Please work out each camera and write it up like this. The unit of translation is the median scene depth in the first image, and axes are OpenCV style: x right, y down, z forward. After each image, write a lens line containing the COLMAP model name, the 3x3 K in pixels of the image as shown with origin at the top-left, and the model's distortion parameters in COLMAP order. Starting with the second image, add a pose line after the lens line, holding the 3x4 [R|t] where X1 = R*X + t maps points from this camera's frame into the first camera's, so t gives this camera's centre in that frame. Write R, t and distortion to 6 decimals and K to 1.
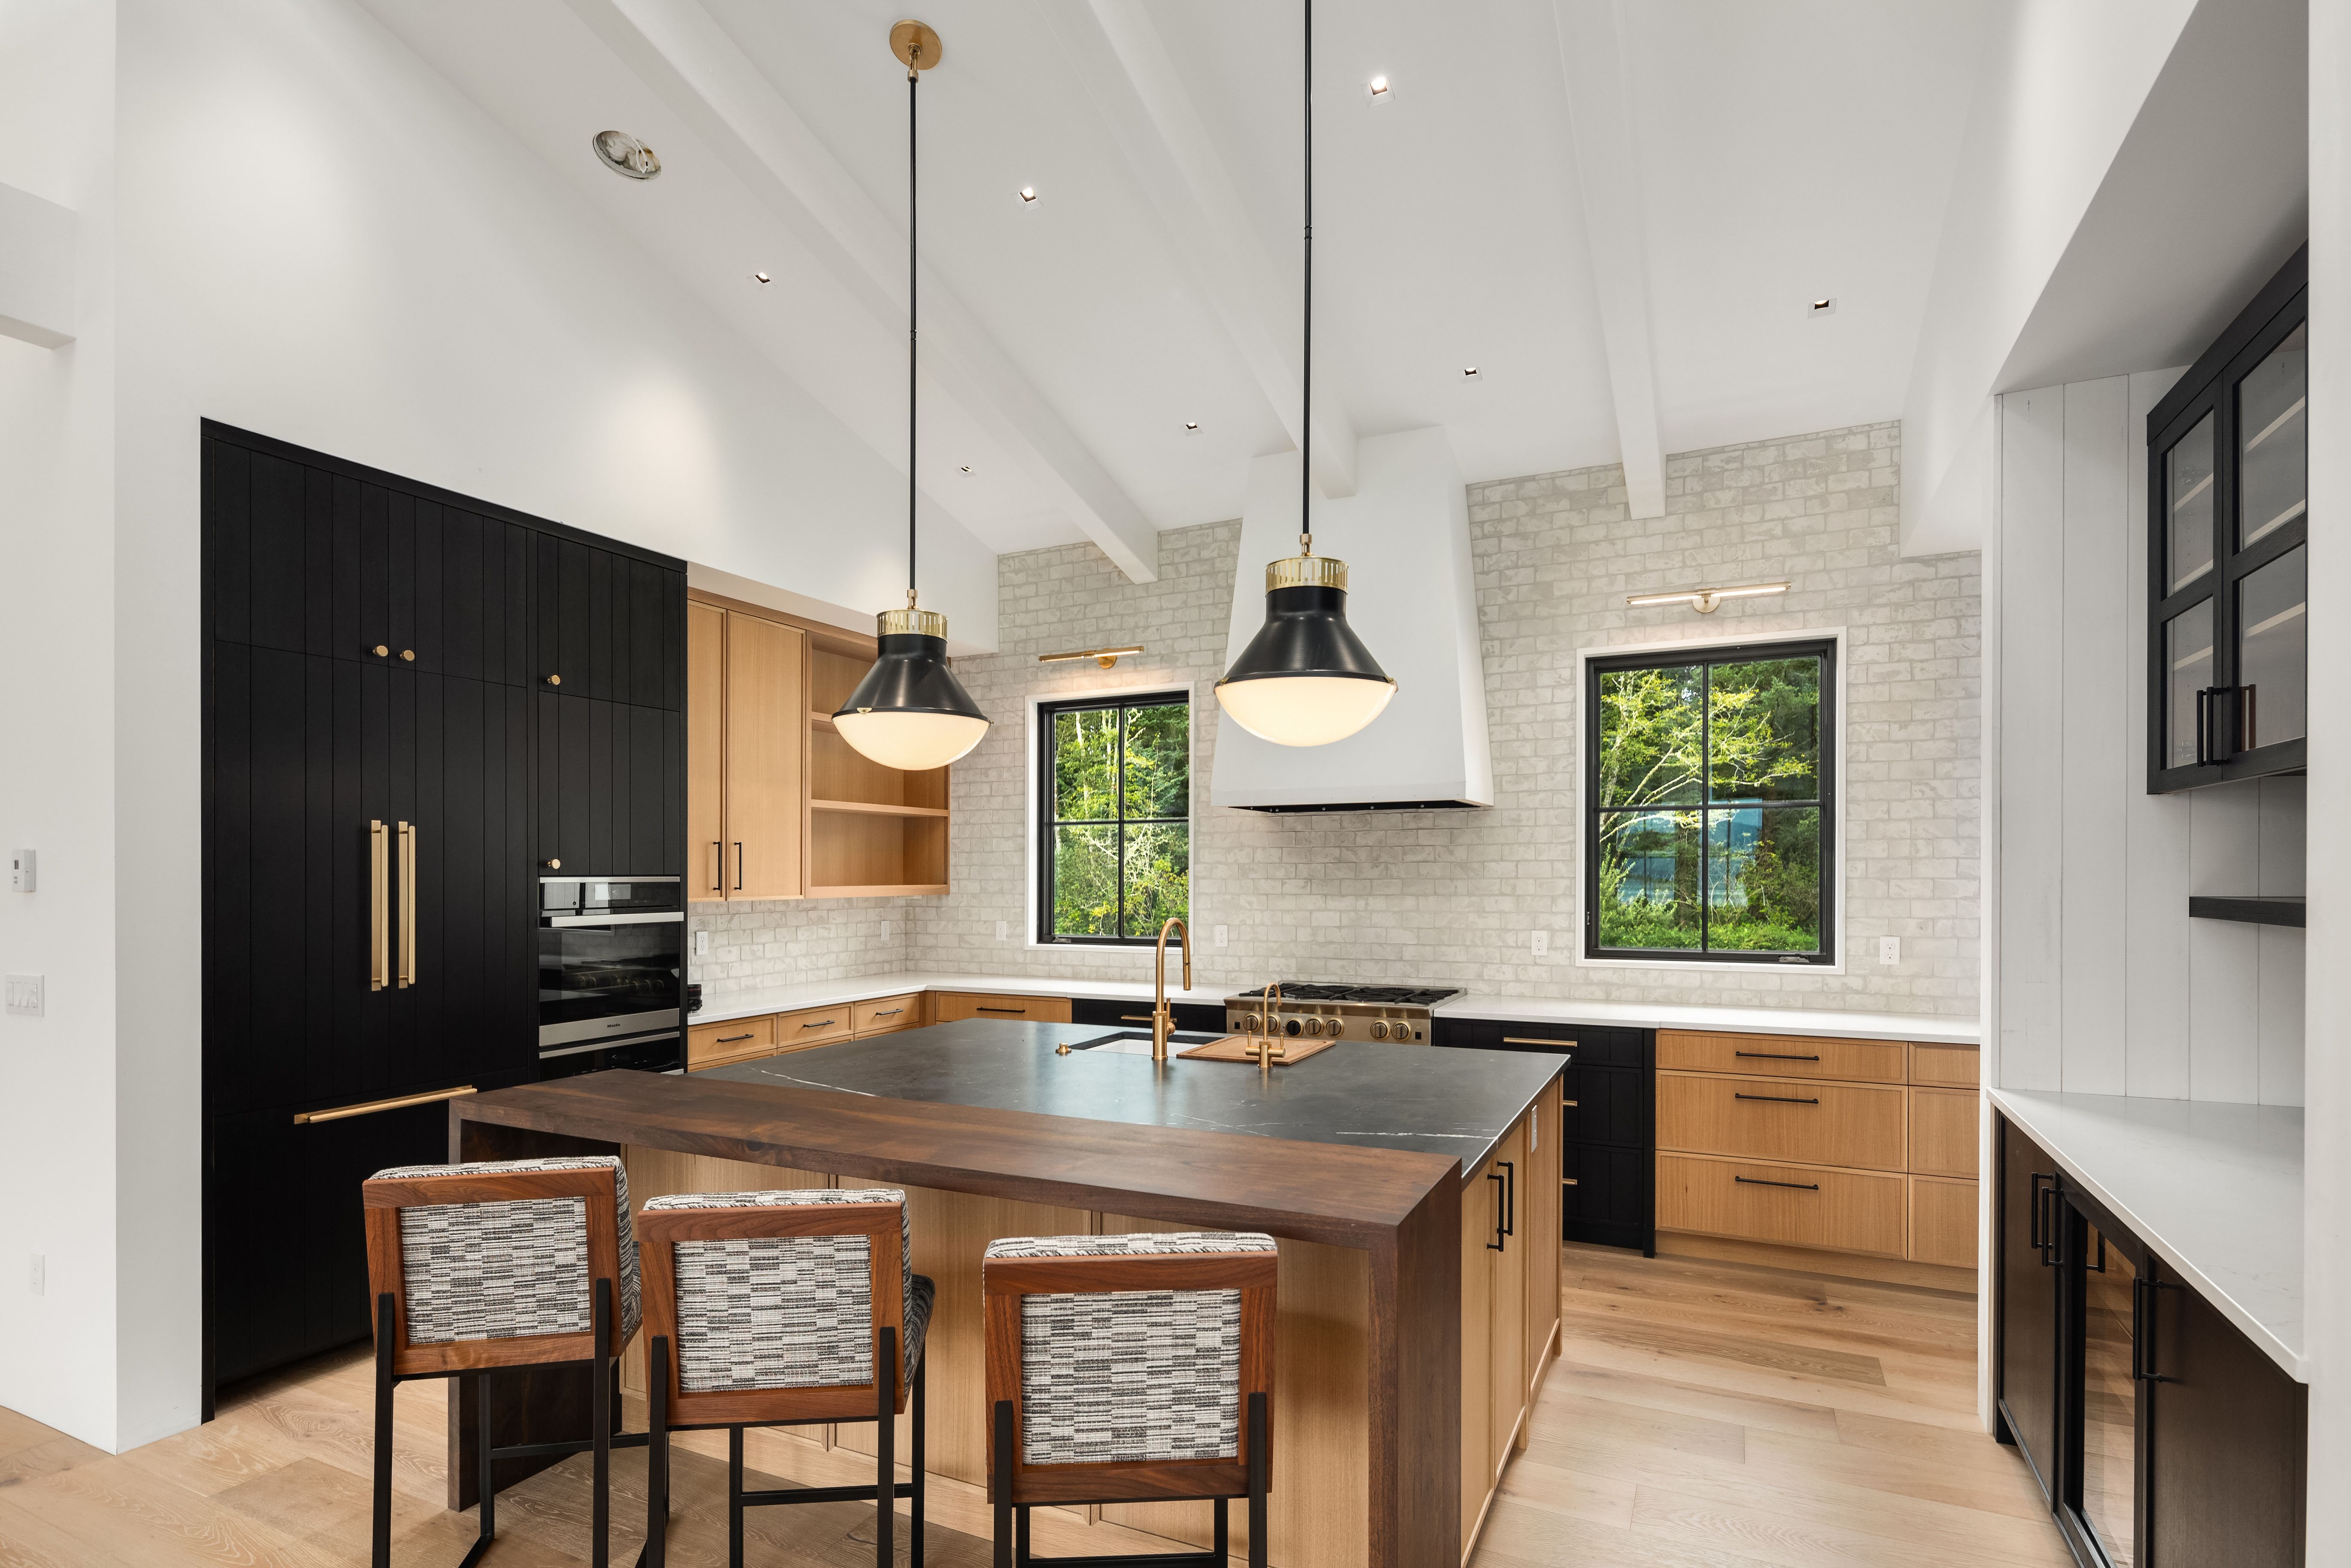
lens RADIAL K [[1136.9, 0, 1155.3], [0, 1136.9, 880.3], [0, 0, 1]] dist [0.001697, 0.000265]
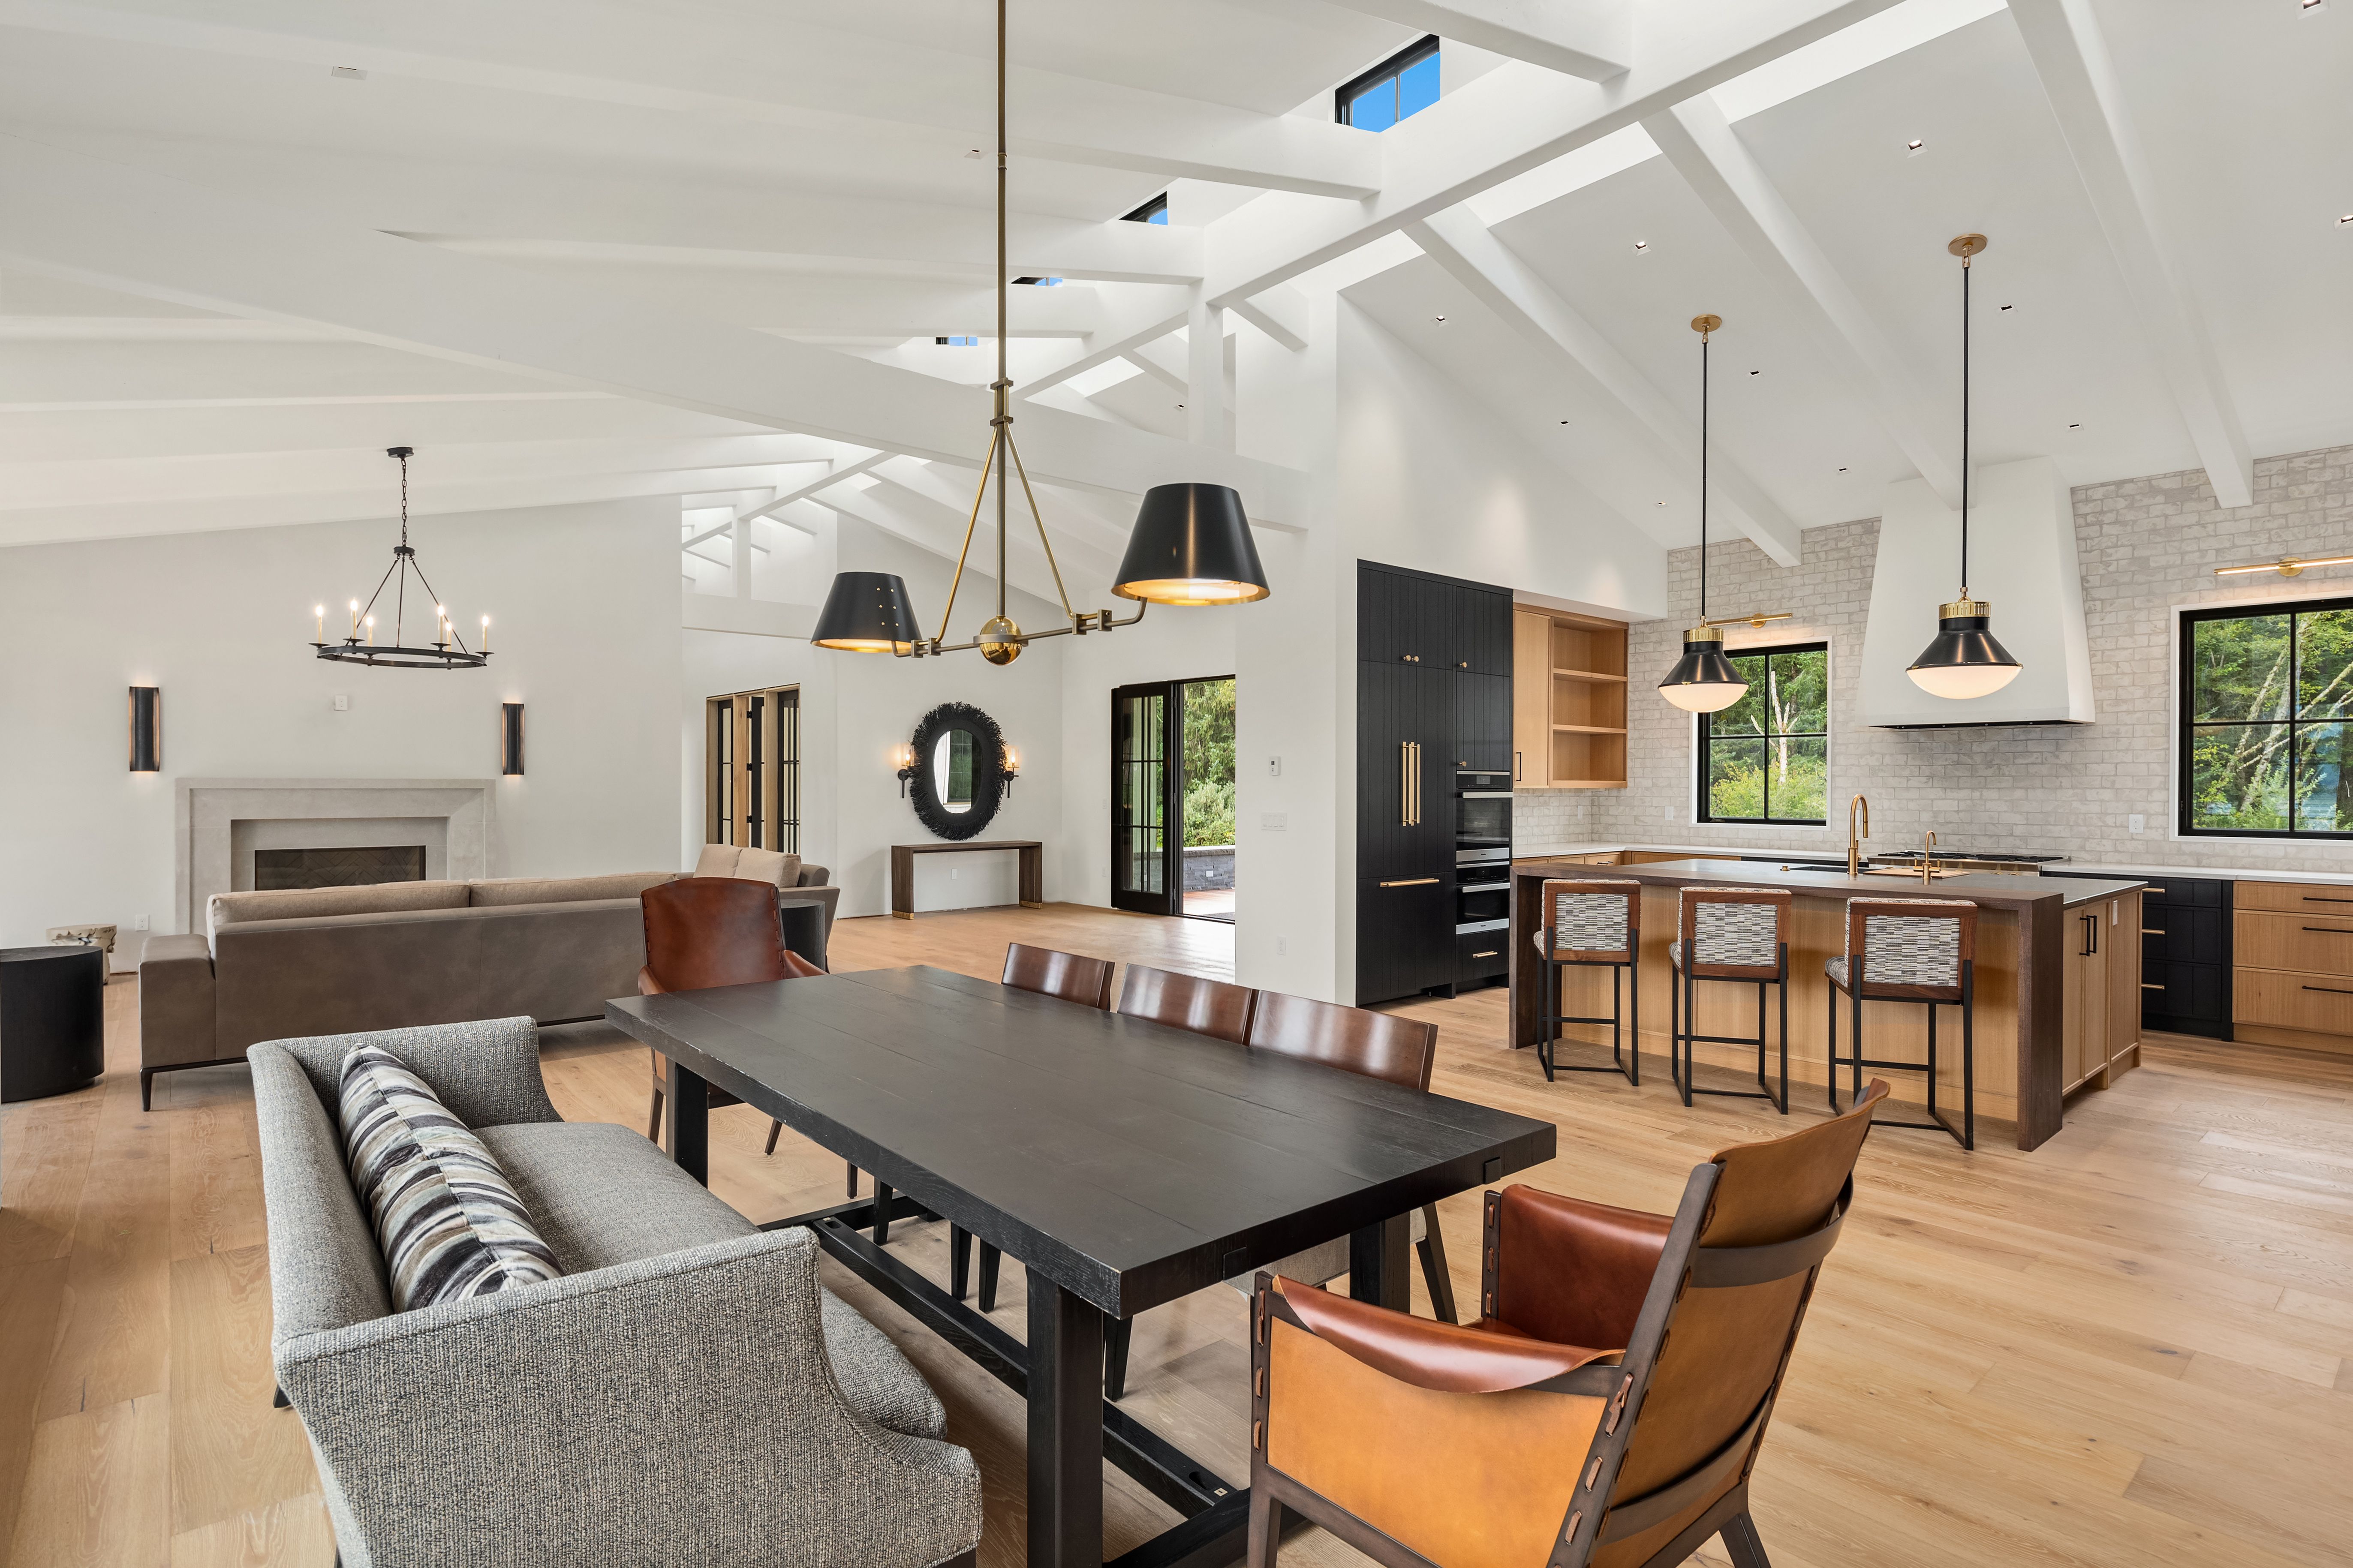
lens RADIAL K [[1139.0, 0, 1175.5], [0, 1139.0, 779.9], [0, 0, 1]] dist [0.010853, -0.006830]
pose [[0.920721, 0.004809, -0.390191, -0.183179], [-0.008547, 0.999933, -0.007845, 0.023555], [0.390127, 0.010558, 0.920700, -0.695514]]
